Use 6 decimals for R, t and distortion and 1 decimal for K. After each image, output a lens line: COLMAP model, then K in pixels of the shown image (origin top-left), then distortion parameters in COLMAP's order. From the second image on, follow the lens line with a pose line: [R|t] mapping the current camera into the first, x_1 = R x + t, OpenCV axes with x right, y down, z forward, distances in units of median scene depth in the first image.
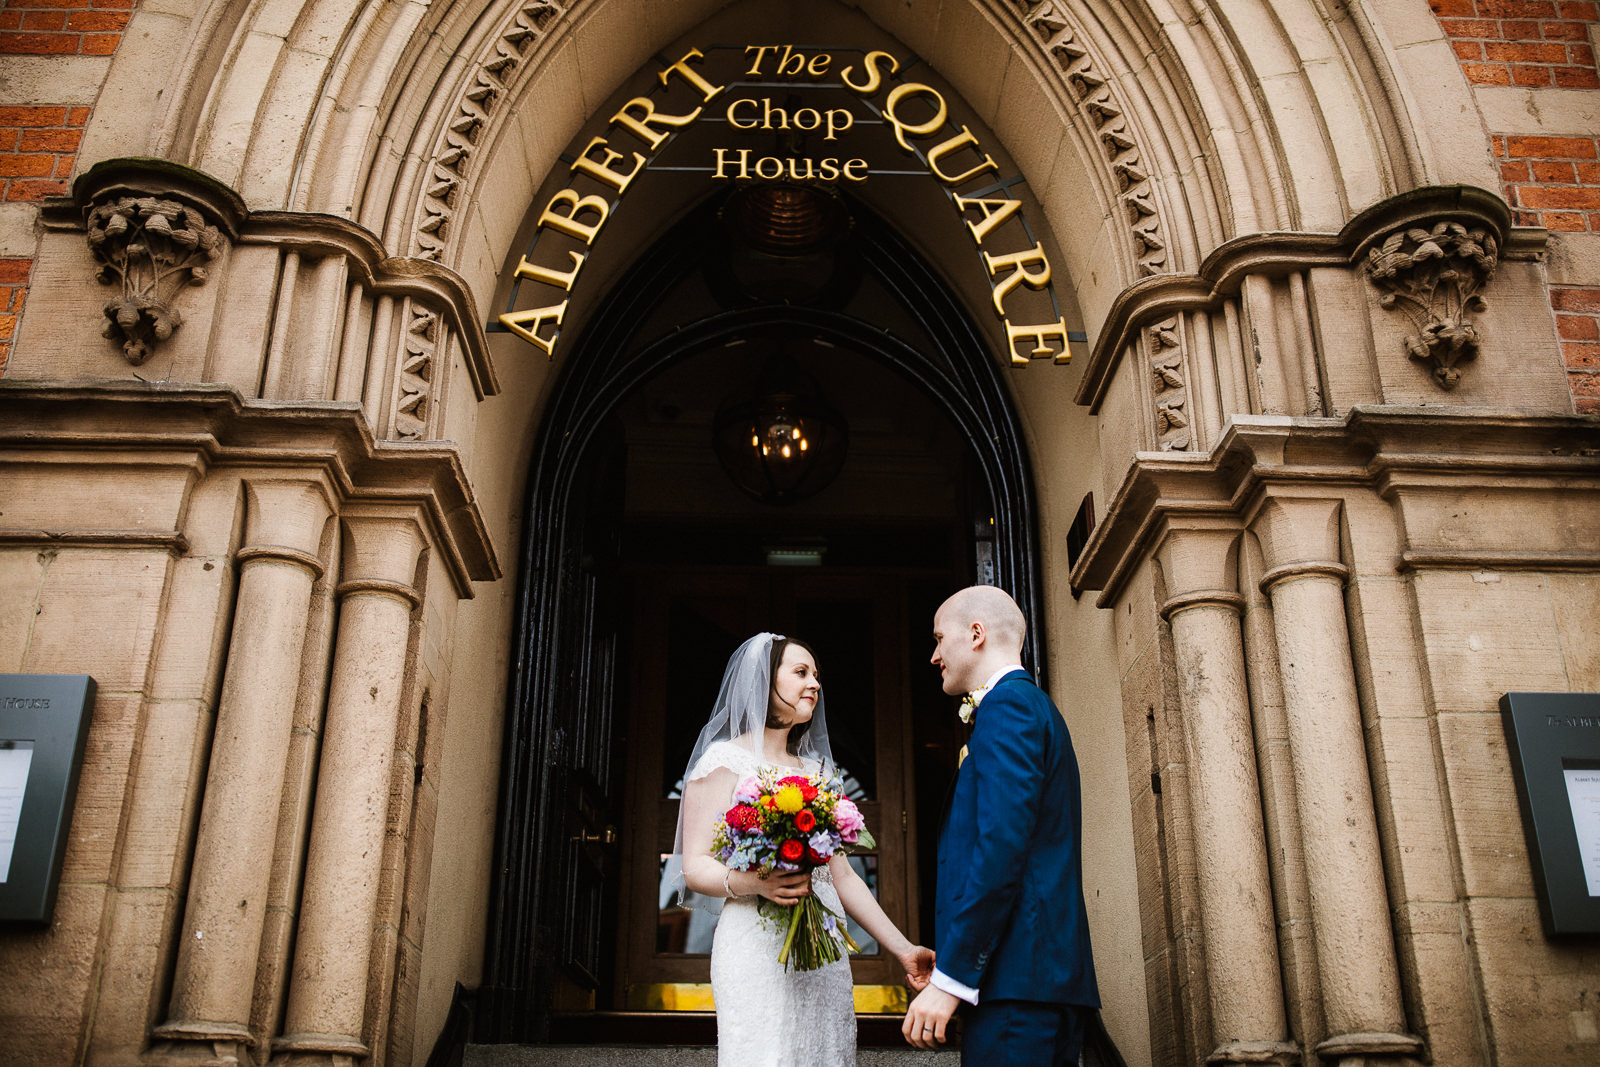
lens RADIAL K [[1597.4, 0, 801.6], [0, 1597.4, 532.8], [0, 0, 1]] dist [-0.018482, 0.000000]
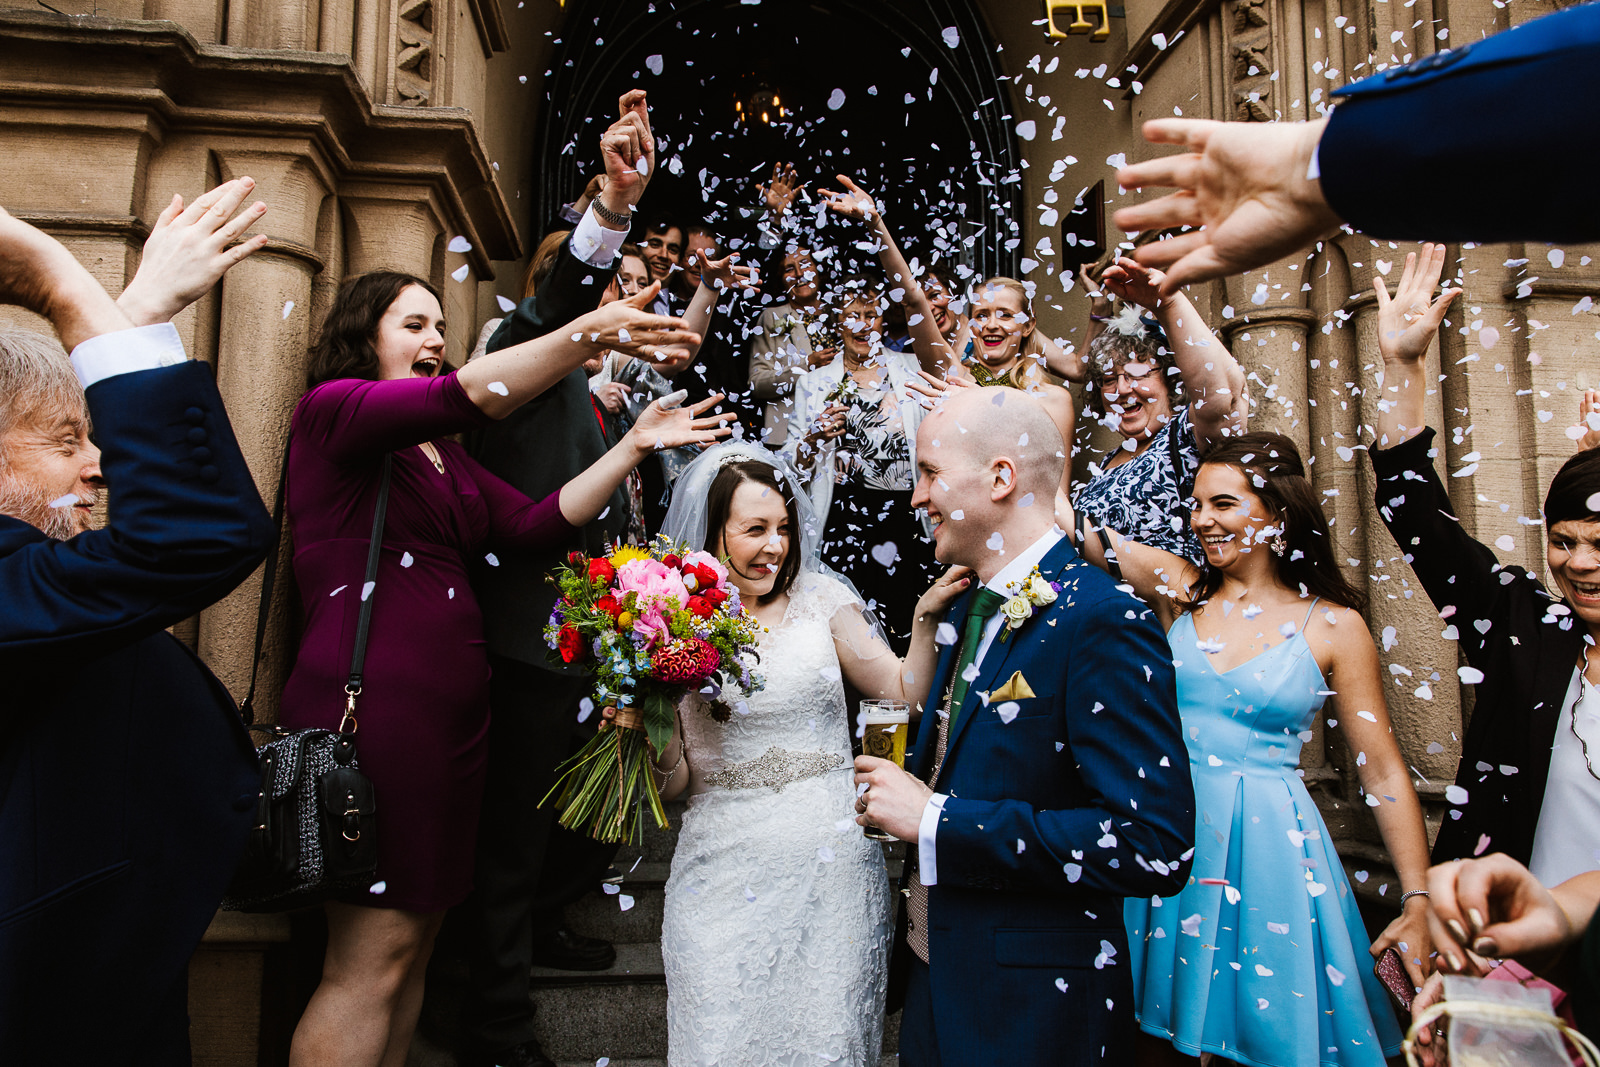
lens RADIAL K [[1162.0, 0, 806.2], [0, 1162.0, 564.2], [0, 0, 1]] dist [-0.030881, 0.033349]
pose [[0.997201, 0.009450, 0.074172, -0.083737], [-0.032539, 0.947968, 0.316698, -0.029058], [-0.067320, -0.318225, 0.945622, 0.339257]]
